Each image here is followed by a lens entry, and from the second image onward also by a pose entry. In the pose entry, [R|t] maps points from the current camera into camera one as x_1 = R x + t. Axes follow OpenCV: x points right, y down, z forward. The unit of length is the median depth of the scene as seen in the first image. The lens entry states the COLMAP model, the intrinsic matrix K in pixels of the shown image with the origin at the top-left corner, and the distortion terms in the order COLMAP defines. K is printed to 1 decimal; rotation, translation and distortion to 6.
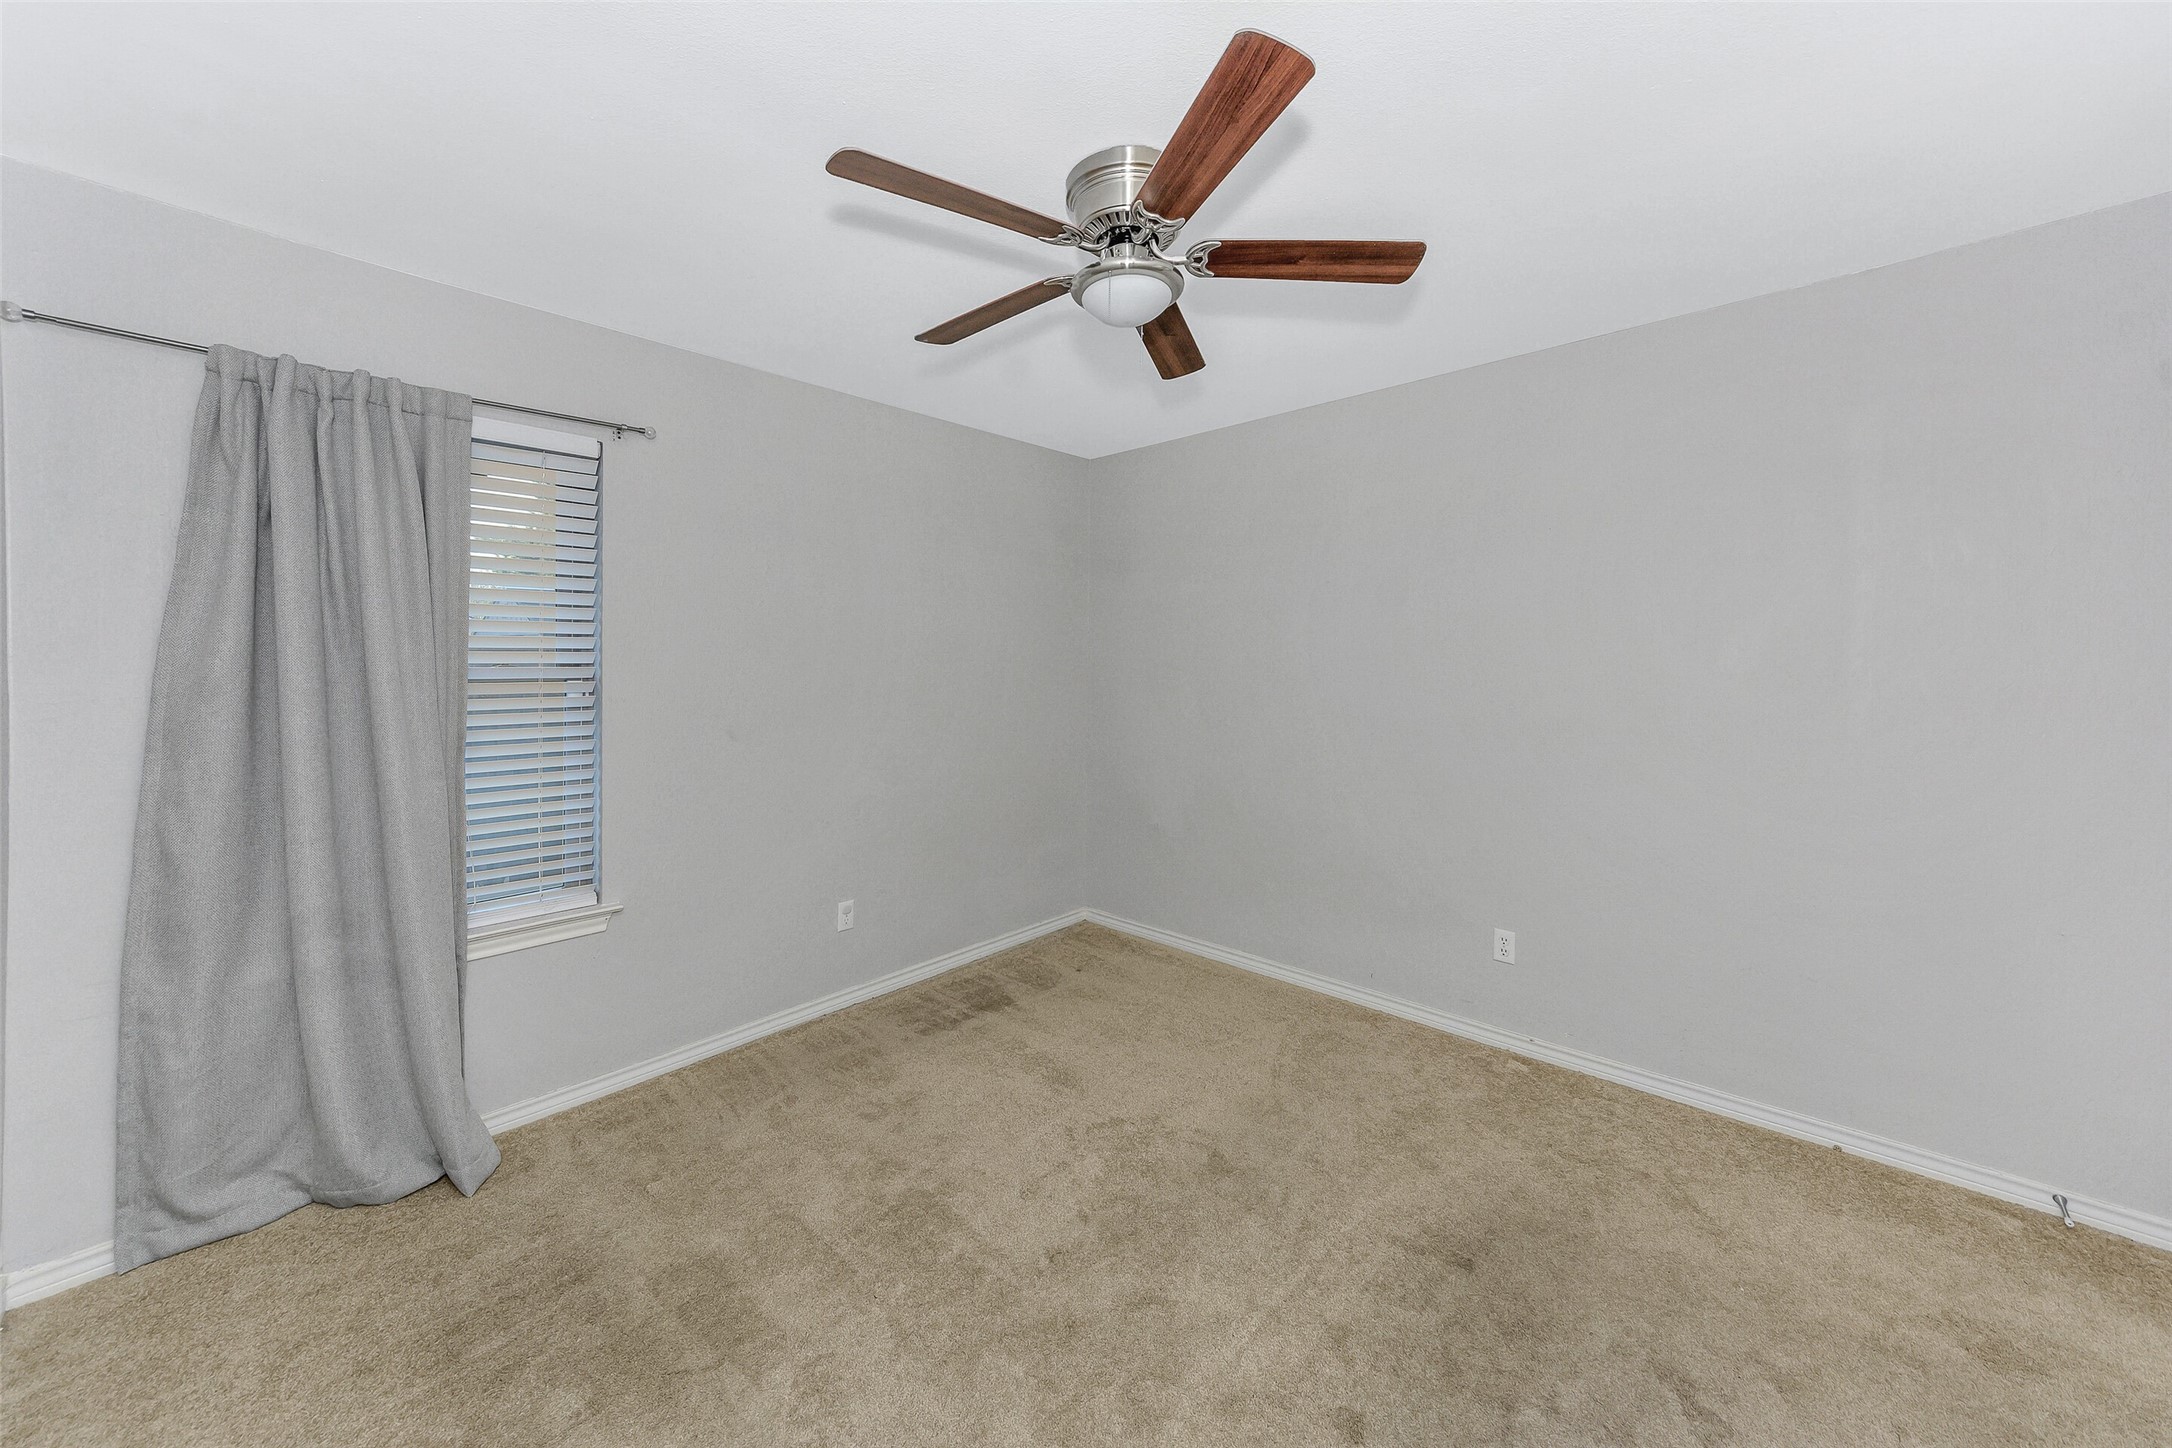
lens RADIAL K [[788.0, 0, 1118.3], [0, 788.0, 682.3], [0, 0, 1]] dist [0.013114, -0.000080]
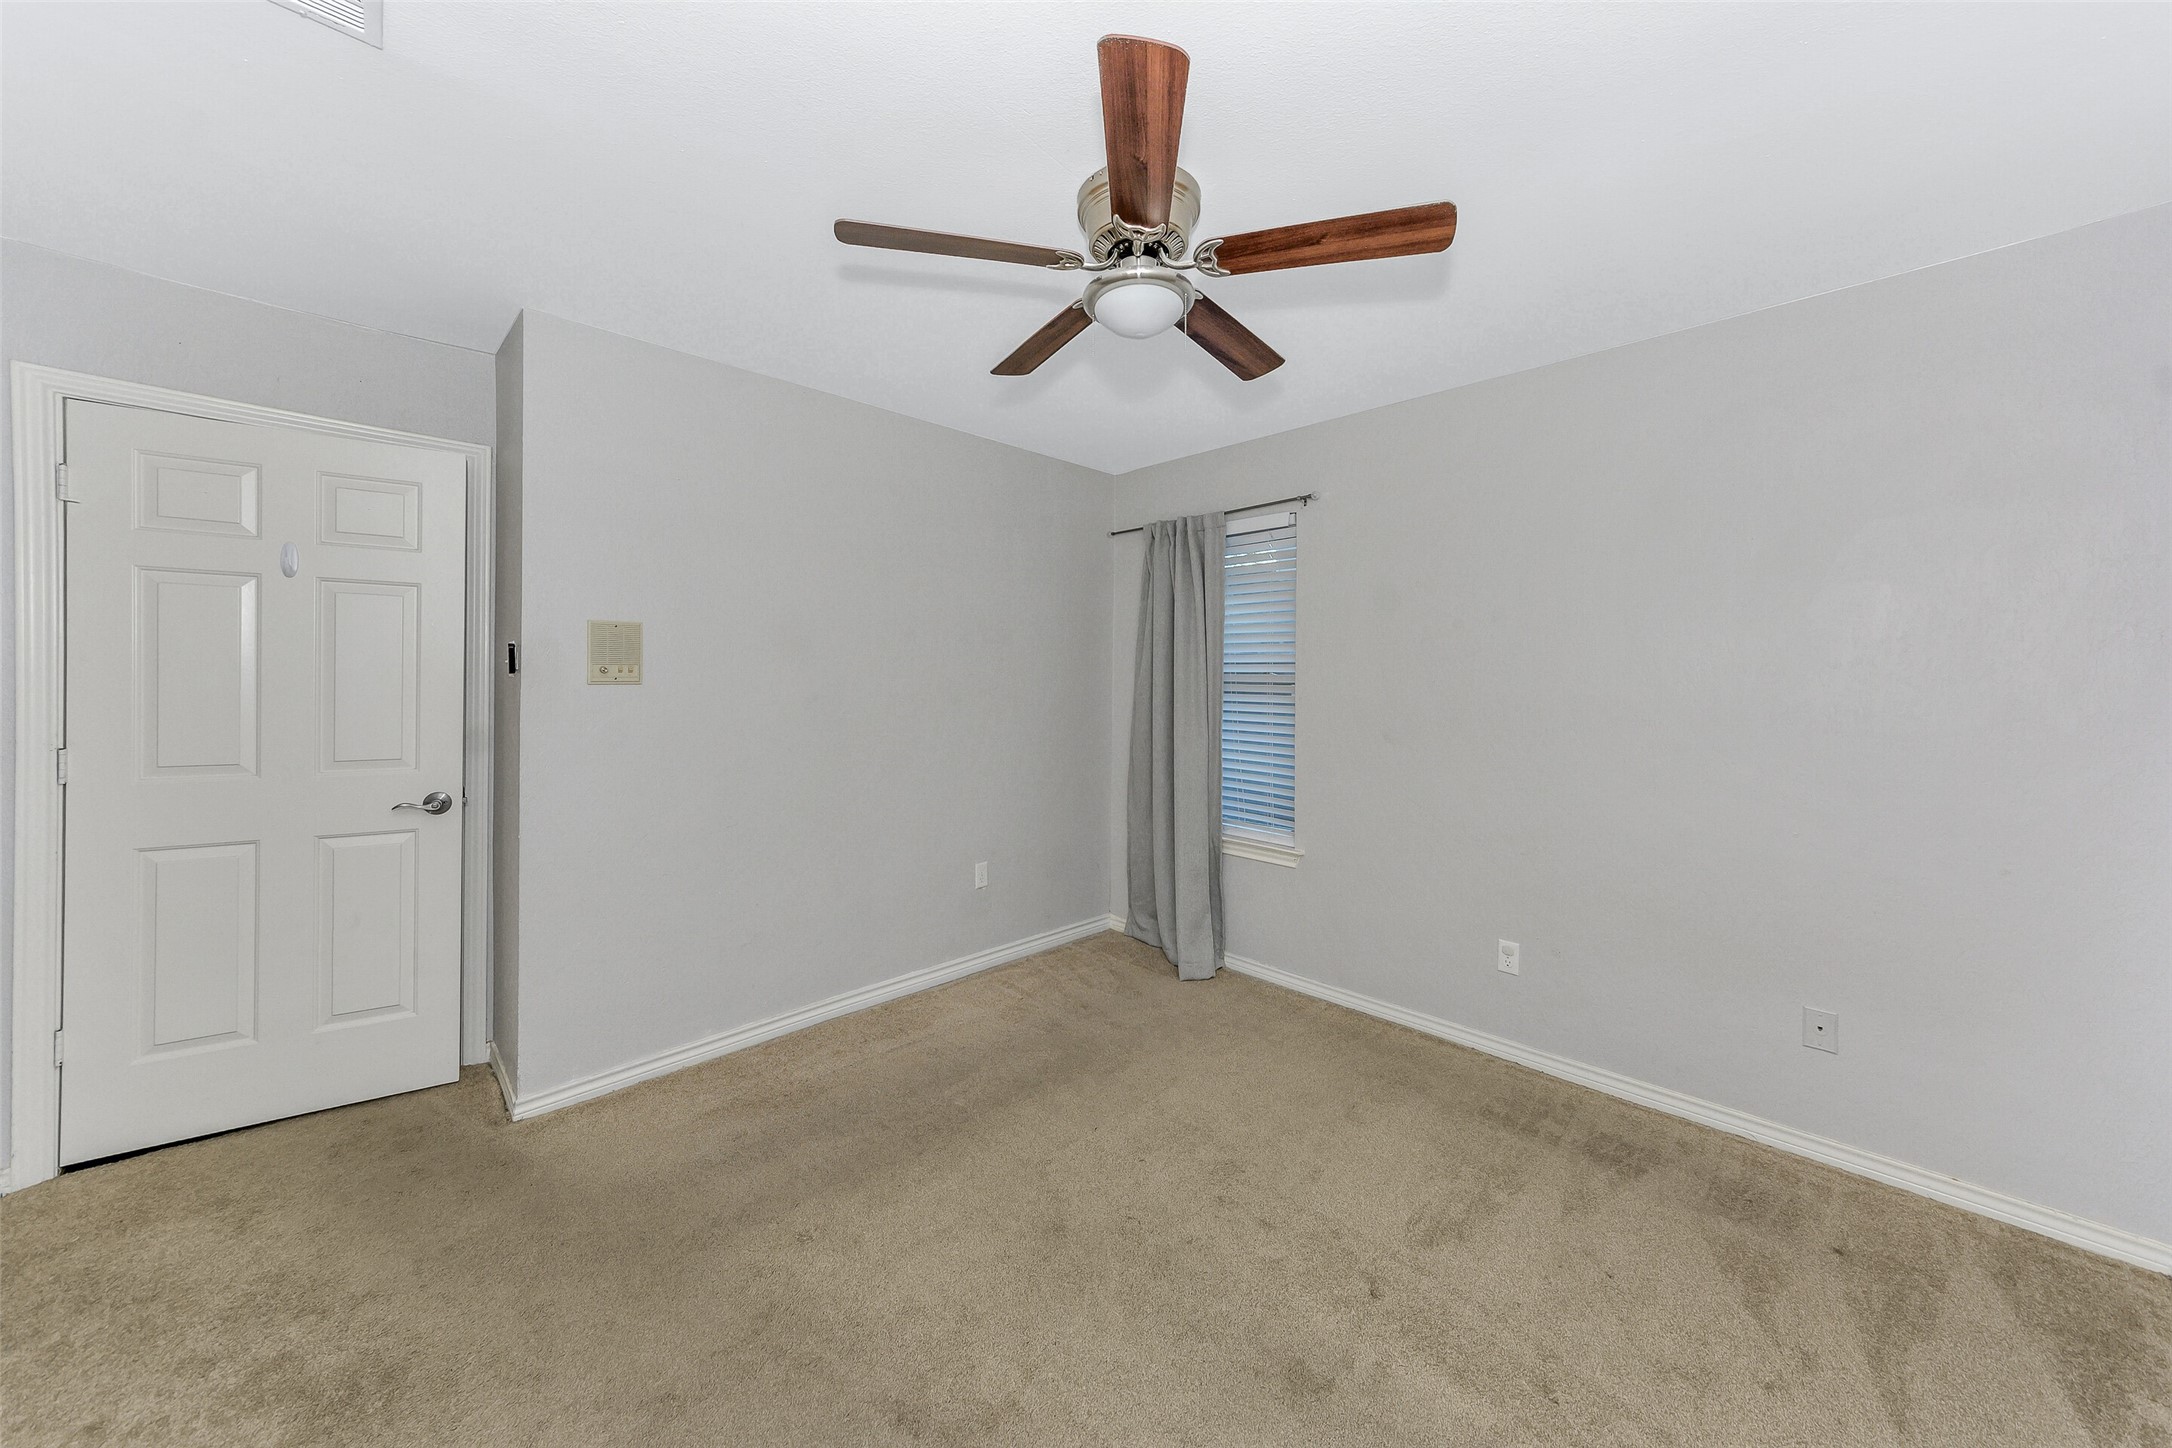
lens RADIAL K [[771.6, 0, 1084.7], [0, 771.6, 668.0], [0, 0, 1]] dist [-0.000019, -0.000052]
pose [[-0.066184, -0.002762, -0.997804, 0.775944], [-0.028860, 0.999583, -0.000853, -0.021781], [0.997390, 0.028740, -0.066236, 0.794025]]
